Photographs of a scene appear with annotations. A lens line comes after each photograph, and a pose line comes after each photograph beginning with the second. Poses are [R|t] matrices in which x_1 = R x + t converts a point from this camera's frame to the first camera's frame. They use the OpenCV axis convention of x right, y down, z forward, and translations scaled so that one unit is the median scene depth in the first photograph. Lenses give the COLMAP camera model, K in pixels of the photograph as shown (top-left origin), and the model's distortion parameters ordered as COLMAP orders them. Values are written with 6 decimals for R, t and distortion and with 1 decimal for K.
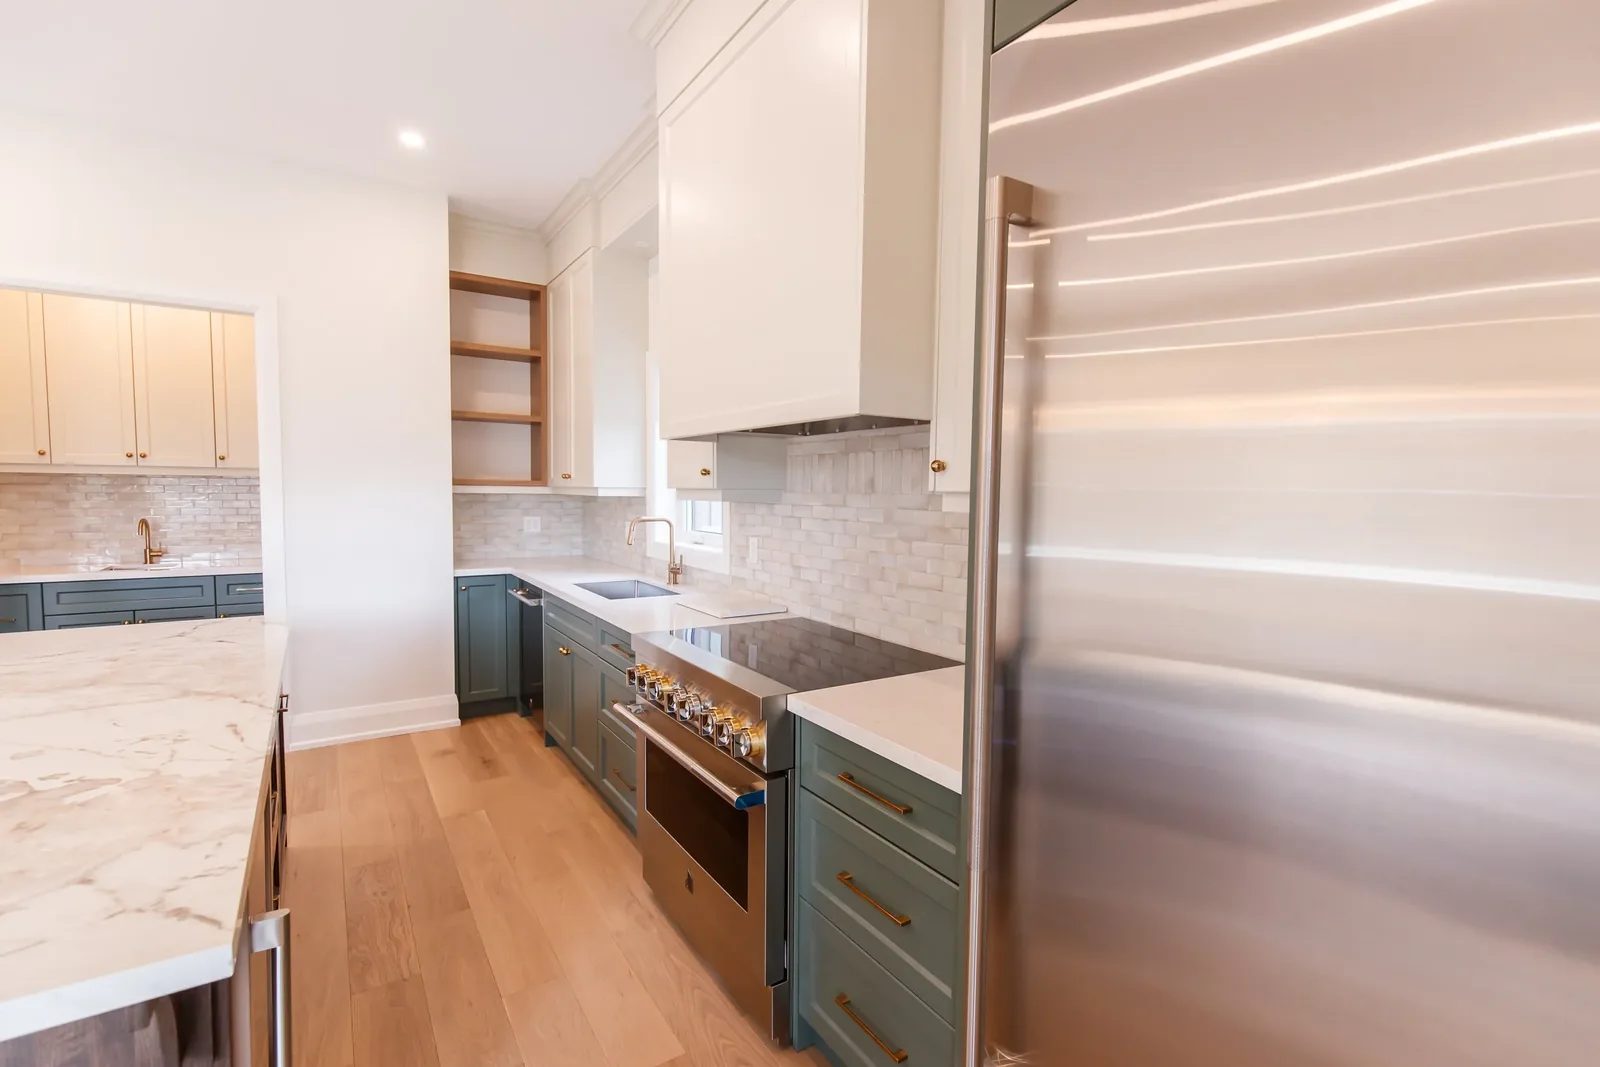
lens RADIAL K [[733.8, 0, 809.0], [0, 733.8, 530.9], [0, 0, 1]] dist [0.009003, -0.001712]
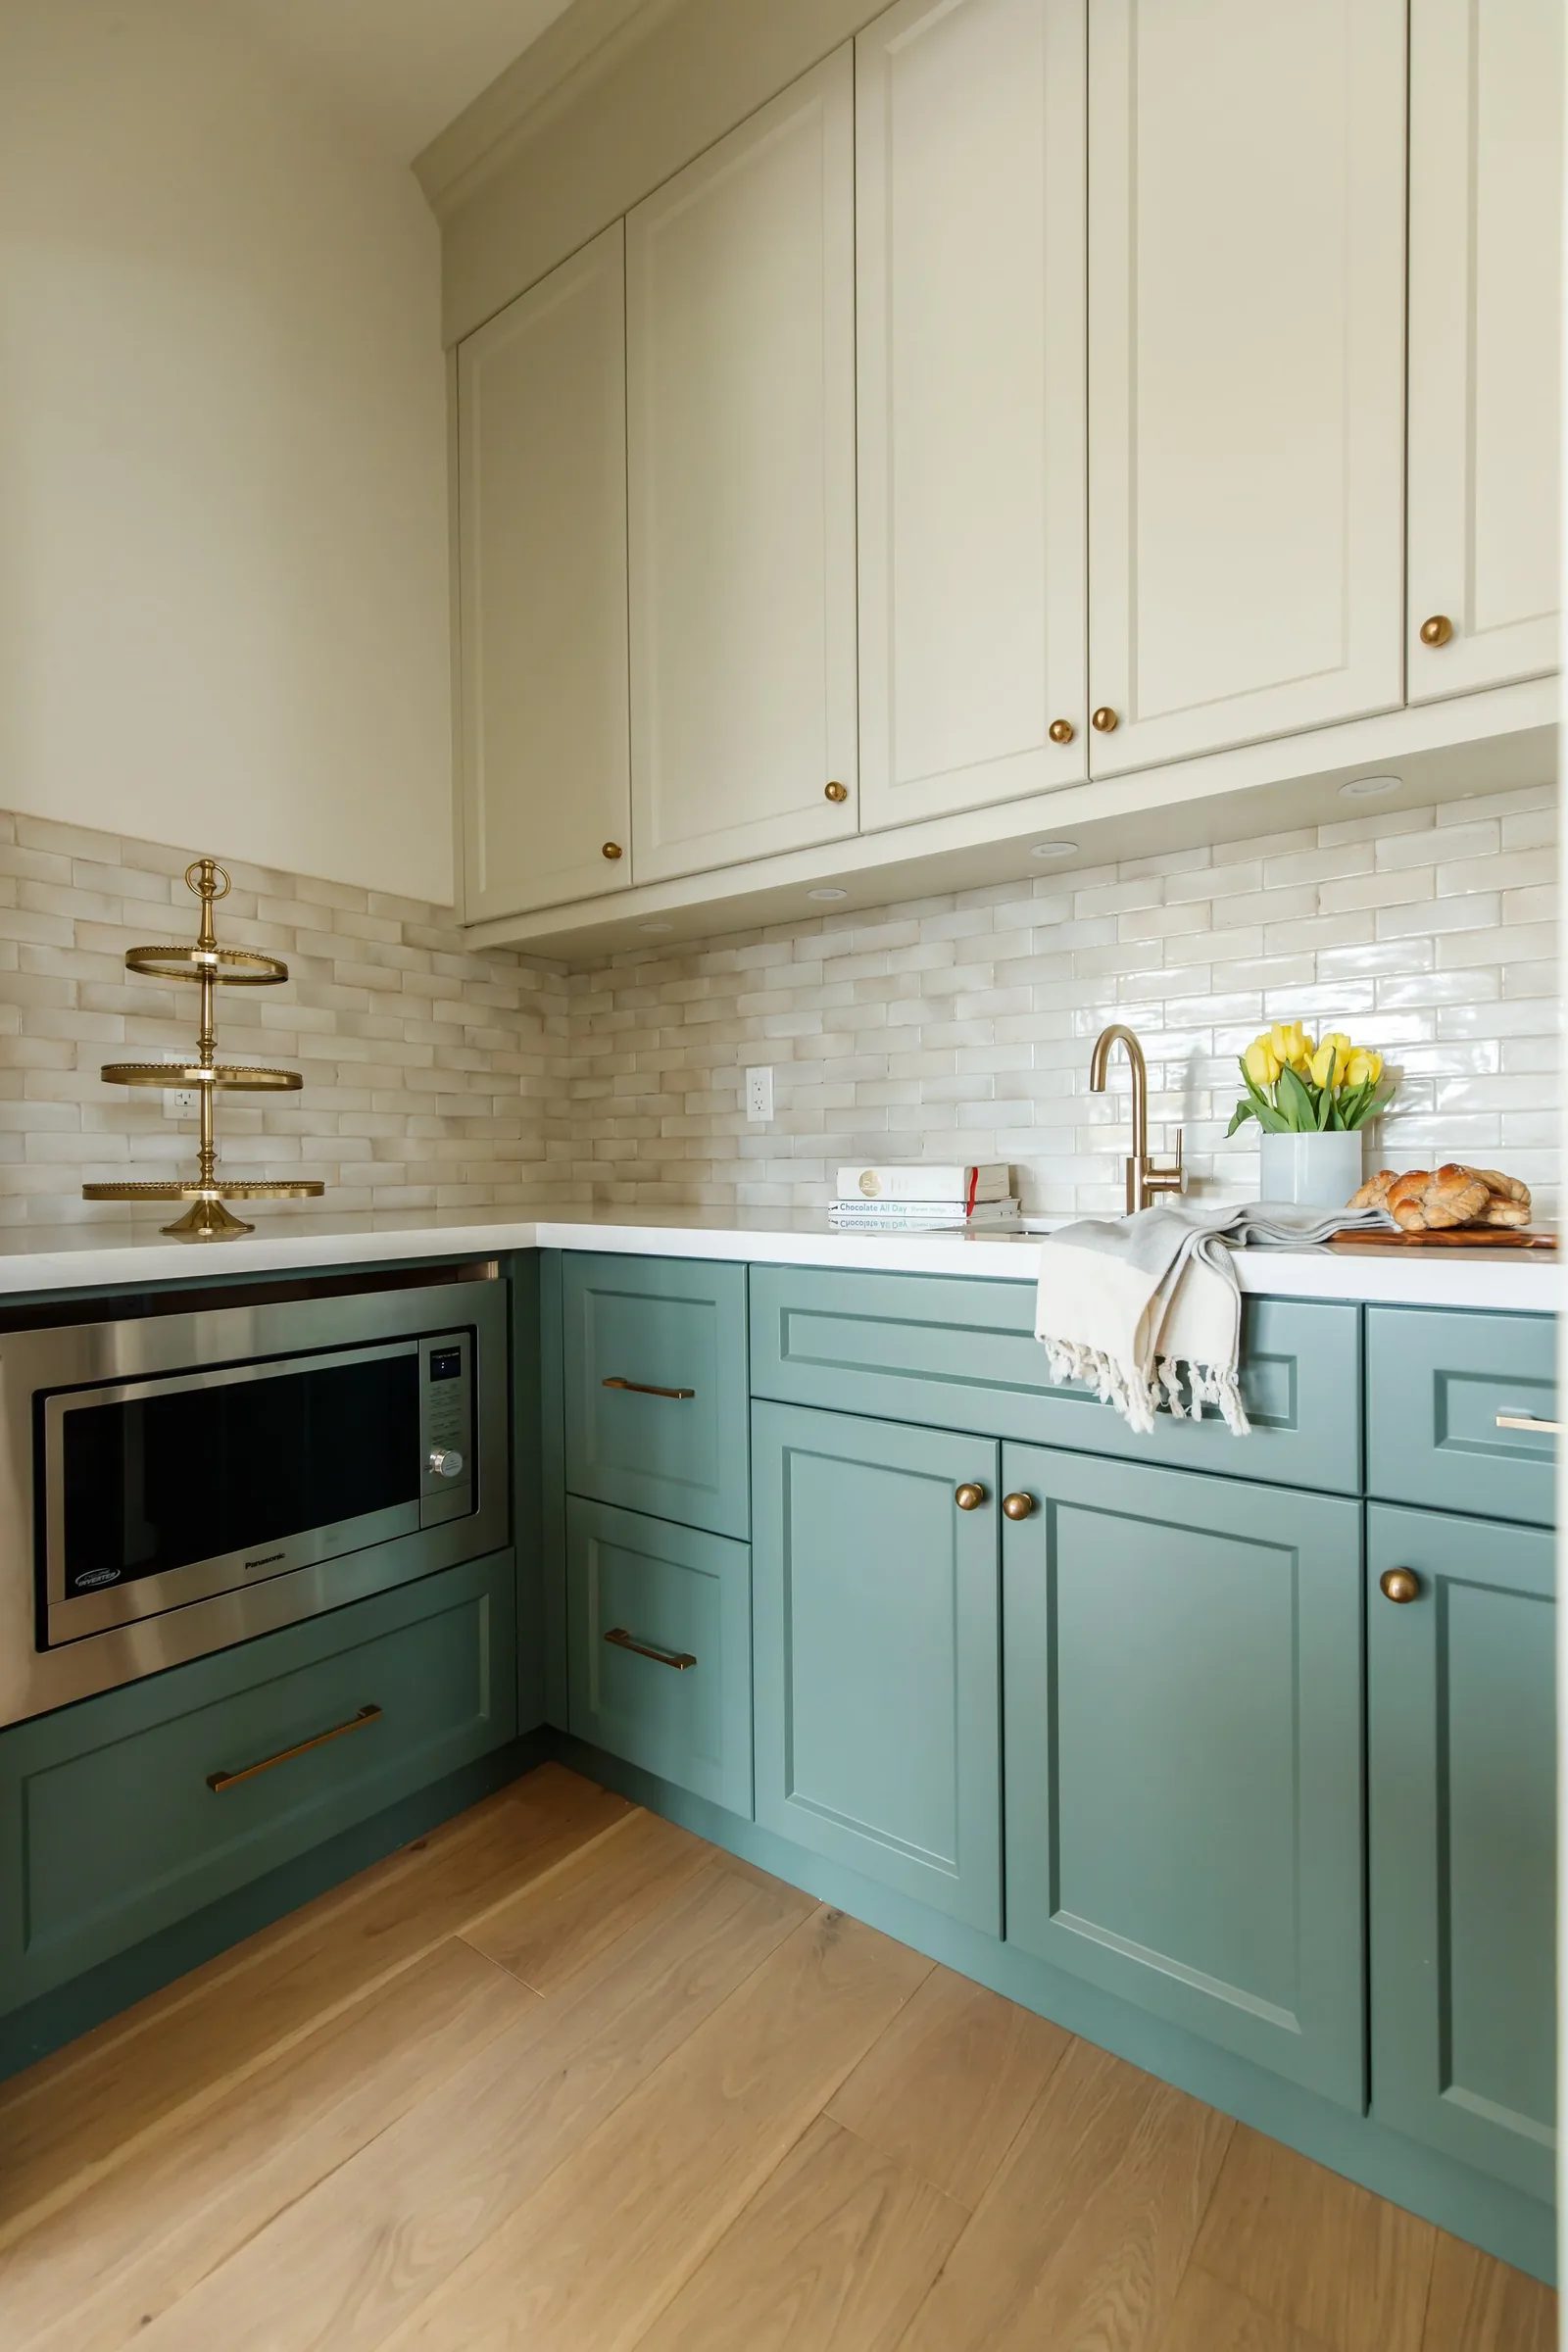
lens RADIAL K [[1078.7, 0, 765.4], [0, 1078.7, 1183.2], [0, 0, 1]] dist [0.009003, -0.001712]
pose [[0.325583, 0.000513, -0.945513, -0.621059], [-0.042127, 0.999015, -0.013964, 0.042868], [0.944575, 0.044378, 0.325284, 0.792479]]
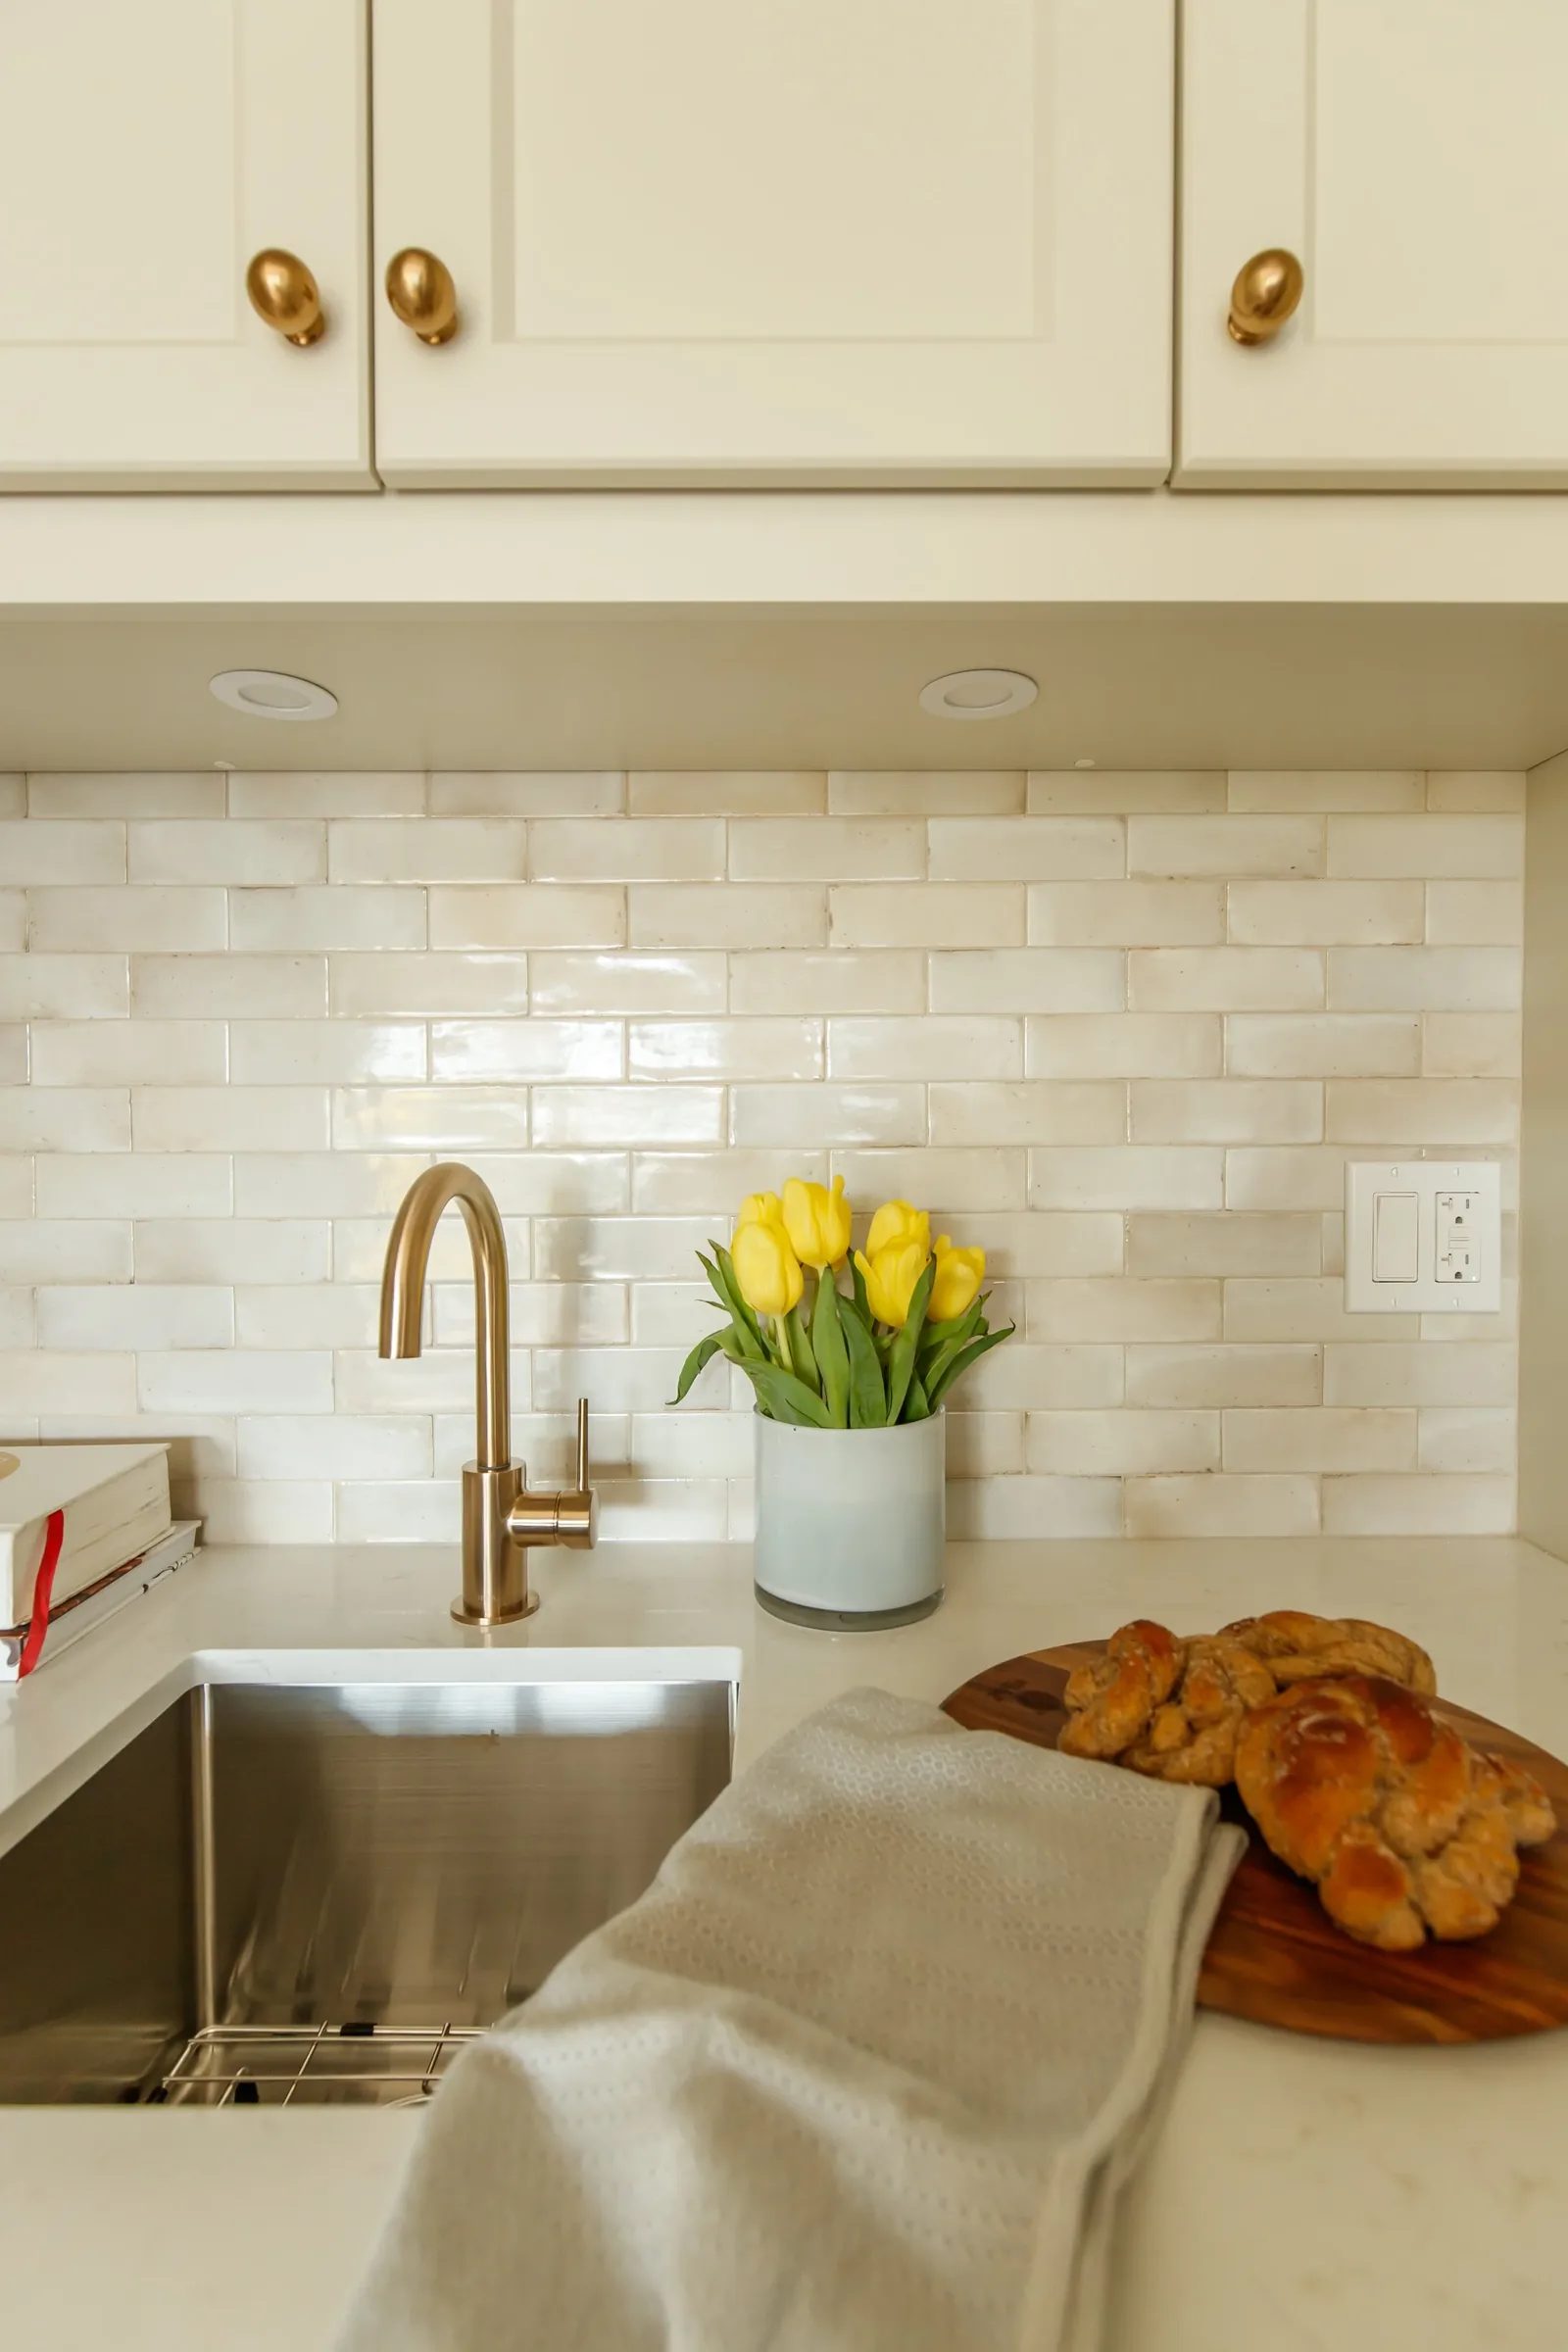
lens RADIAL K [[1134.3, 0, 784.0], [0, 1134.3, 1176.0], [0, 0, 1]] dist [0.002135, -0.000394]
pose [[0.838930, -0.005277, -0.544213, -0.796613], [-0.018311, 0.999113, -0.037915, -0.010892], [0.543931, 0.041773, 0.838090, 0.911782]]
